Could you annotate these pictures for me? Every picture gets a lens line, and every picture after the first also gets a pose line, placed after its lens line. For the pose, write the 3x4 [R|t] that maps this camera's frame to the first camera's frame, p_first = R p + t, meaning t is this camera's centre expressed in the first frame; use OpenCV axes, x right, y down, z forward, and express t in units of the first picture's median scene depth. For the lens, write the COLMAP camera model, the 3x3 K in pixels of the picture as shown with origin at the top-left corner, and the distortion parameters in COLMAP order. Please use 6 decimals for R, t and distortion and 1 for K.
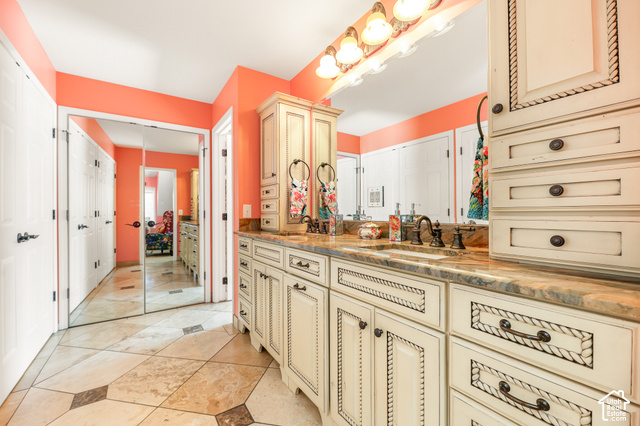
lens RADIAL K [[261.3, 0, 314.6], [0, 261.3, 212.5], [0, 0, 1]] dist [-0.001464, -0.001479]
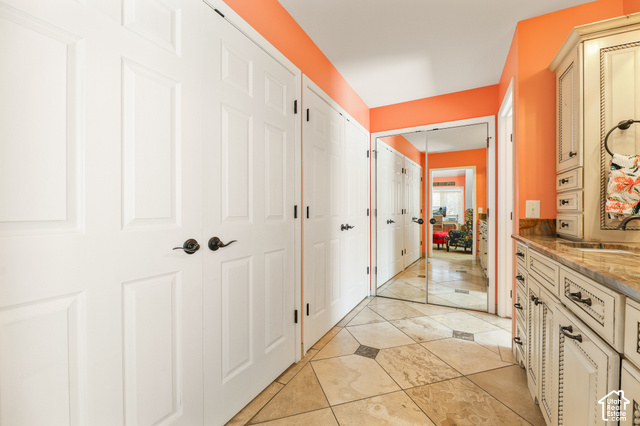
lens RADIAL K [[261.3, 0, 321.1], [0, 261.3, 212.6], [0, 0, 1]] dist [-0.001464, -0.001479]
pose [[0.477993, 0.007239, -0.878334, 0.111126], [0.000596, 0.999963, 0.008566, -0.001582], [0.878364, -0.004618, 0.477971, 0.108508]]
